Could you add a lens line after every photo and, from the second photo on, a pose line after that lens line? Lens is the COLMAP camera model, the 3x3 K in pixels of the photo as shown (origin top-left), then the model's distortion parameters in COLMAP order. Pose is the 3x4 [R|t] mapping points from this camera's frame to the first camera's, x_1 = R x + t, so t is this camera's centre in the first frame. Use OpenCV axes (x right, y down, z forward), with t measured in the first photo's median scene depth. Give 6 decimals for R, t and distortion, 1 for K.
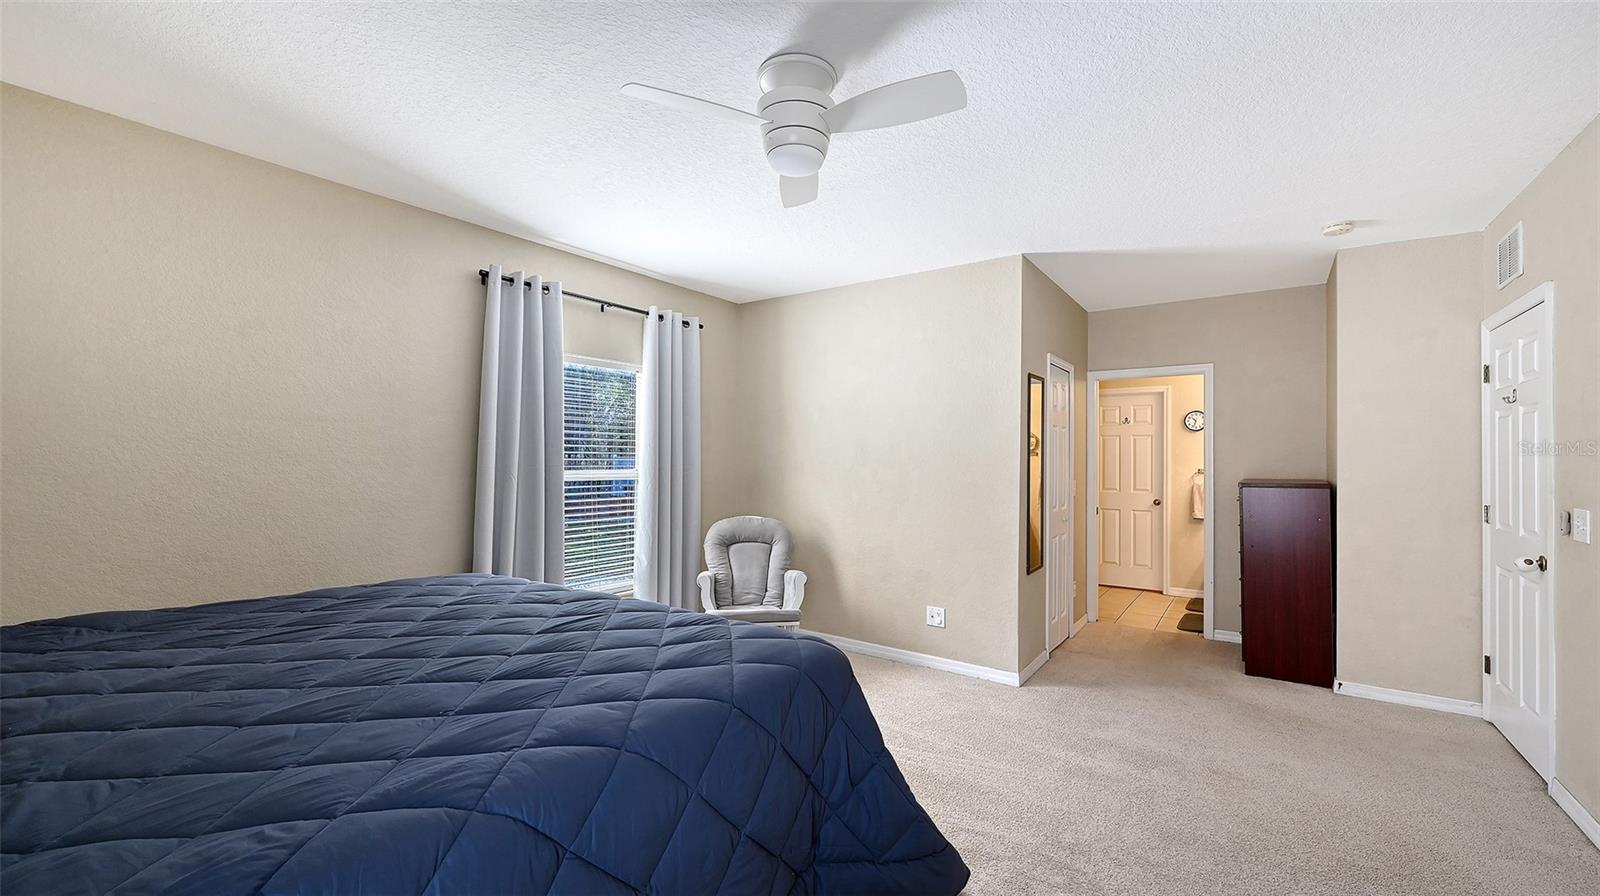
lens RADIAL K [[644.8, 0, 802.8], [0, 644.8, 453.2], [0, 0, 1]] dist [-0.000283, 0.000016]
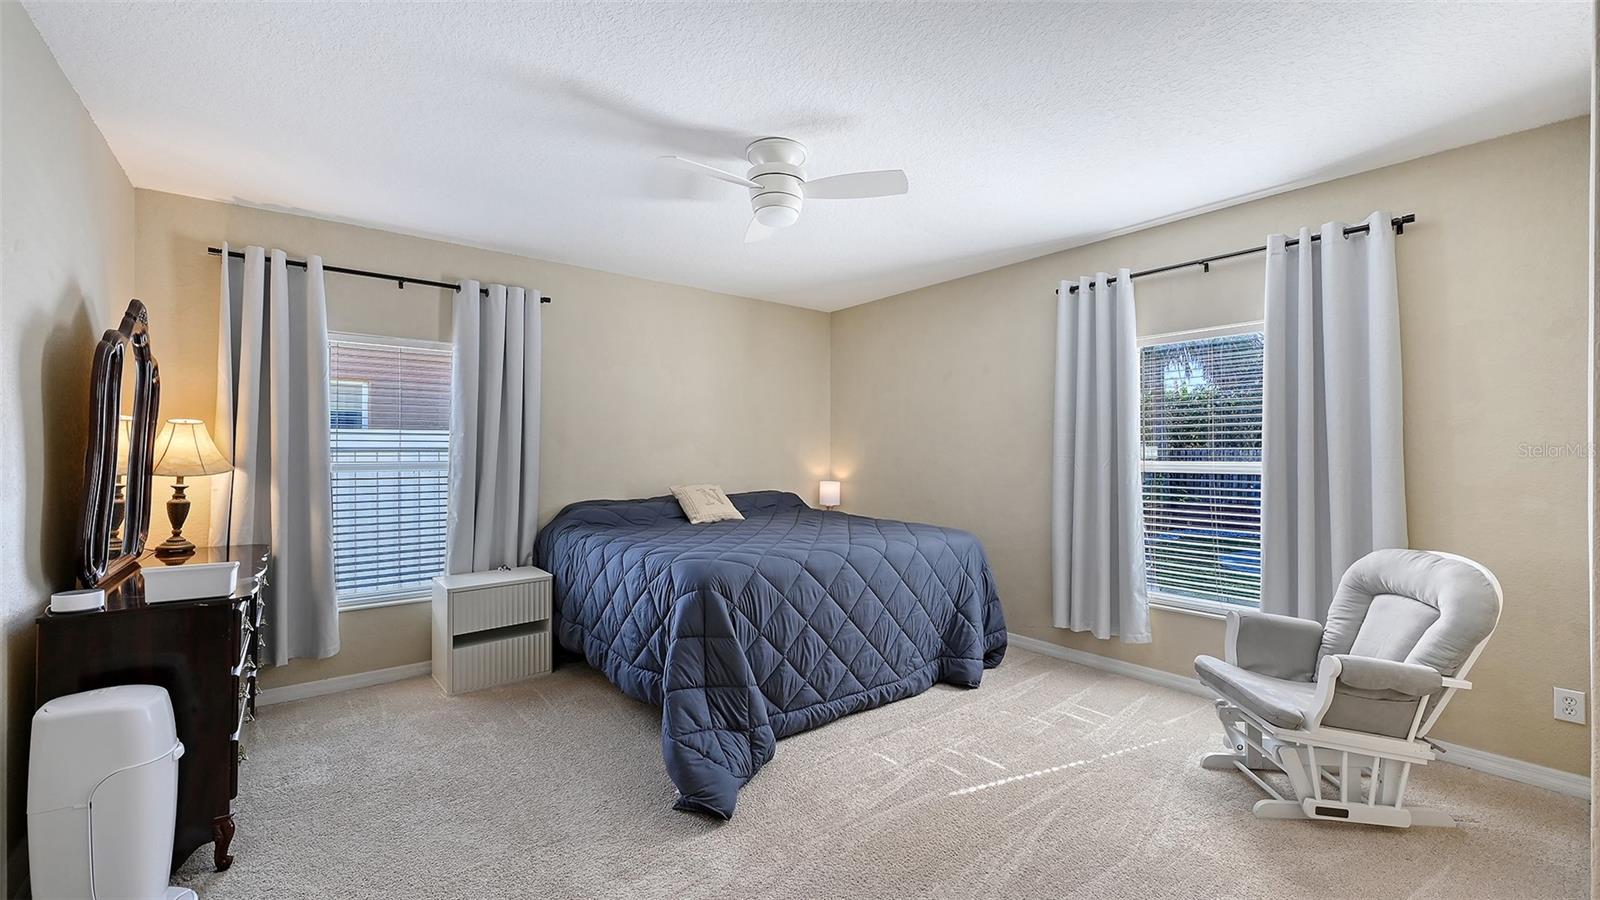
lens RADIAL K [[644.8, 0, 802.8], [0, 644.8, 455.2], [0, 0, 1]] dist [-0.000283, 0.000016]
pose [[-0.284517, 0.000827, -0.958671, 0.611958], [0.010727, 0.999940, -0.002321, 0.013937], [0.958611, -0.010944, -0.284509, 0.703750]]
